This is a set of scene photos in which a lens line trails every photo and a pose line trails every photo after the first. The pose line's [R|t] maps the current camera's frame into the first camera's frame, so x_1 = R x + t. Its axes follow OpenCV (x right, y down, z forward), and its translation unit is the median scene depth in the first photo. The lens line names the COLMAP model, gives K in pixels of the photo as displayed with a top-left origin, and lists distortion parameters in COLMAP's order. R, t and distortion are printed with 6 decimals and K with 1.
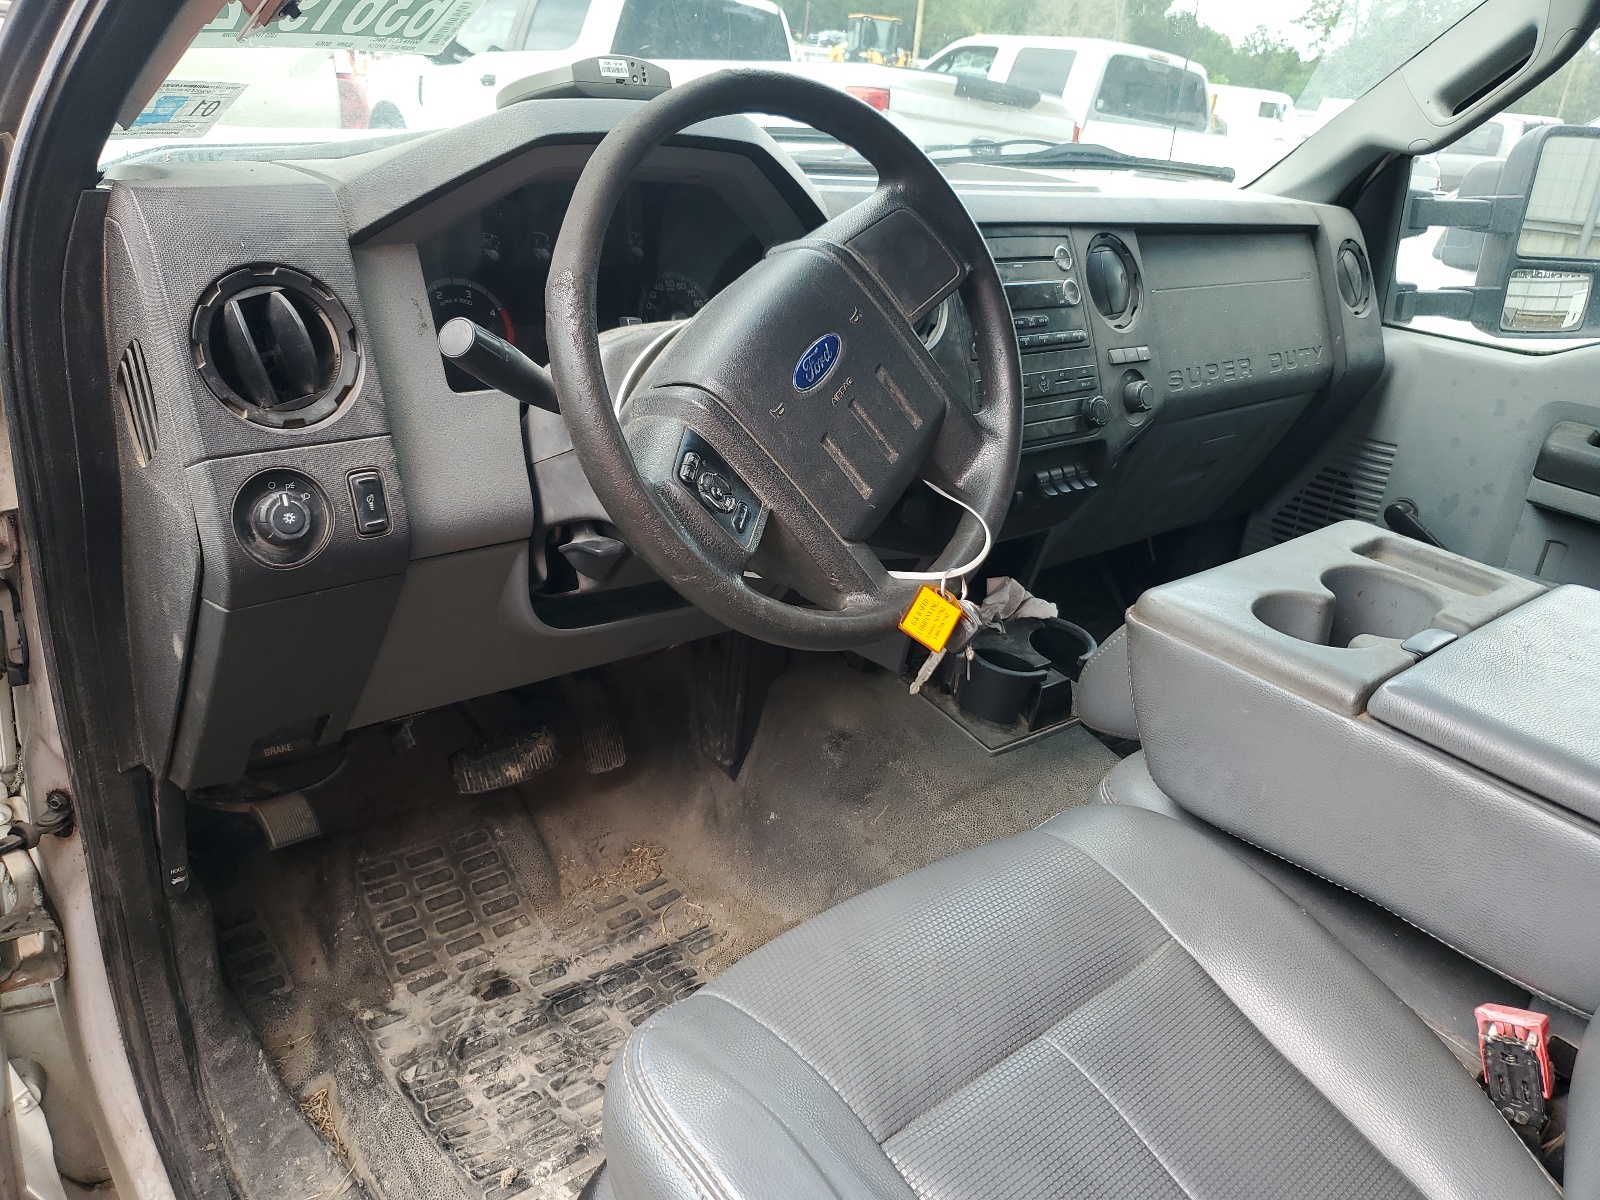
lens RADIAL K [[1244.9, 0, 800.1], [0, 1244.9, 554.6], [0, 0, 1]] dist [-0.012446, -0.004845]
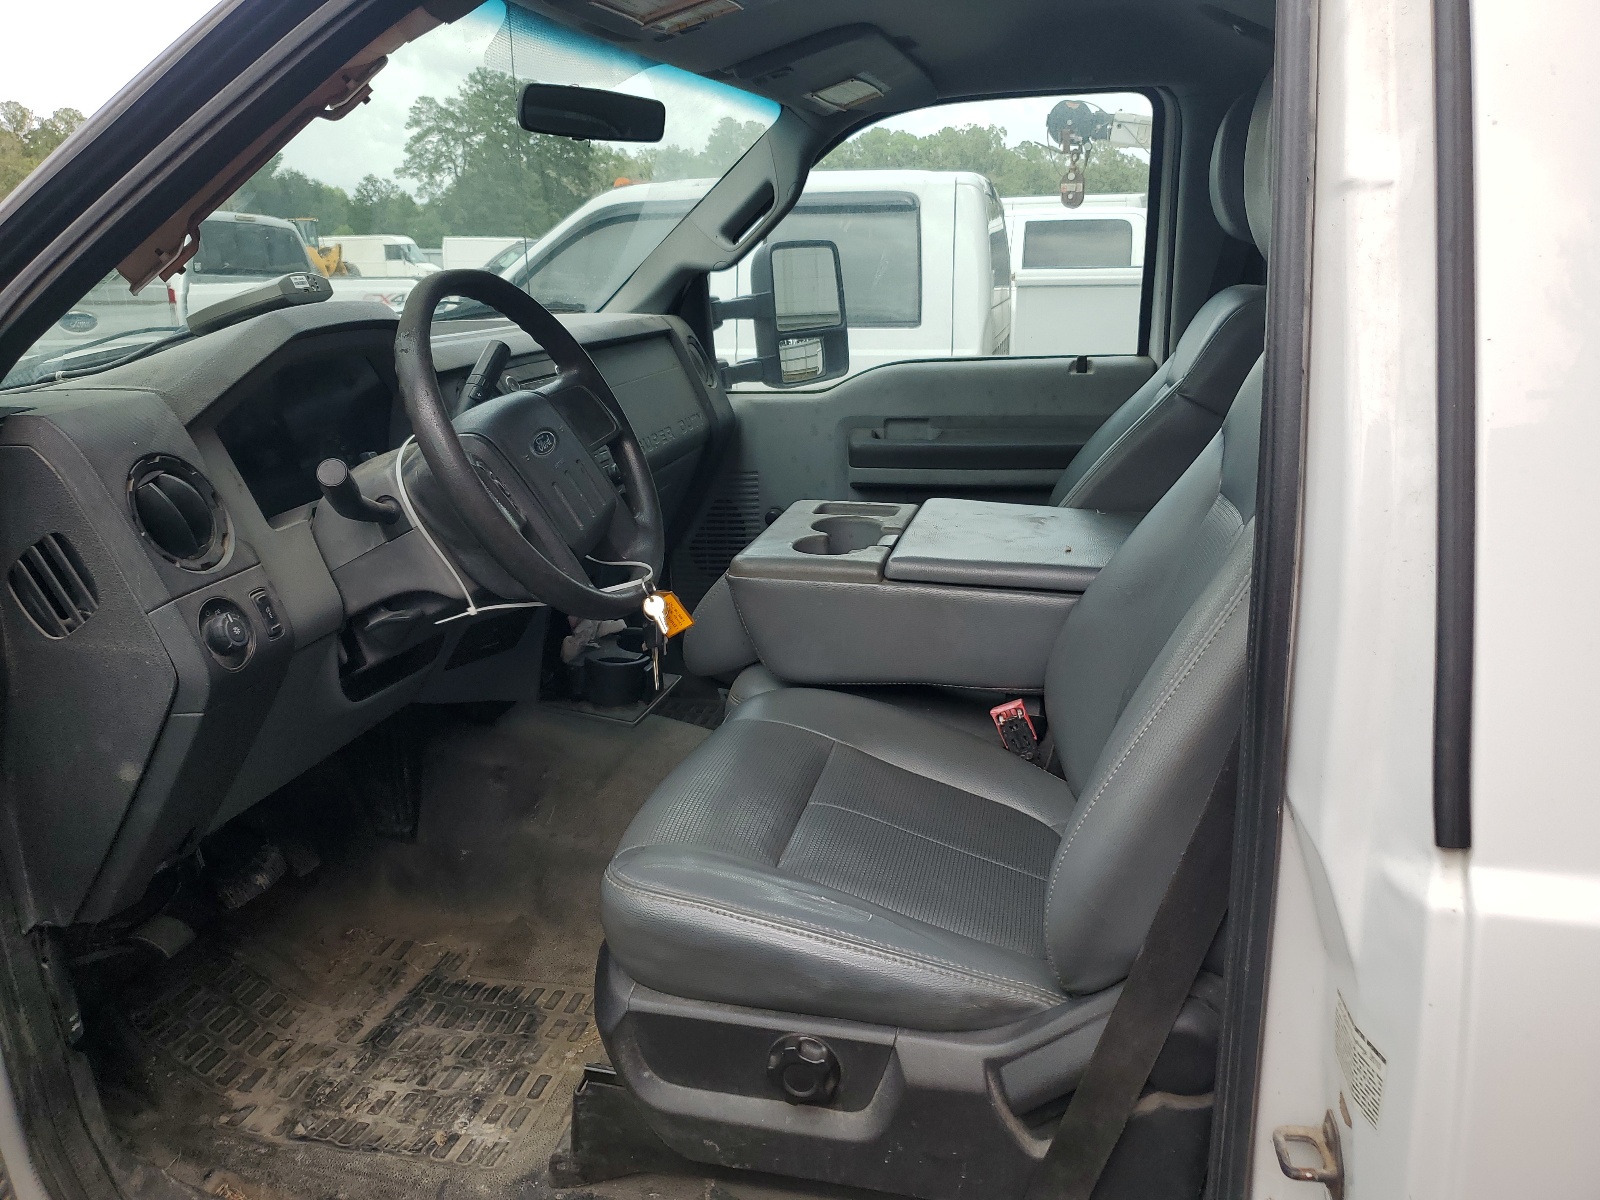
lens RADIAL K [[1244.9, 0, 800.1], [0, 1244.9, 554.6], [0, 0, 1]] dist [-0.012446, -0.004845]
pose [[0.803327, -0.243986, 0.543266, -0.417960], [0.302614, 0.952914, -0.019512, 0.067753], [-0.512924, 0.180074, 0.839334, -0.292993]]
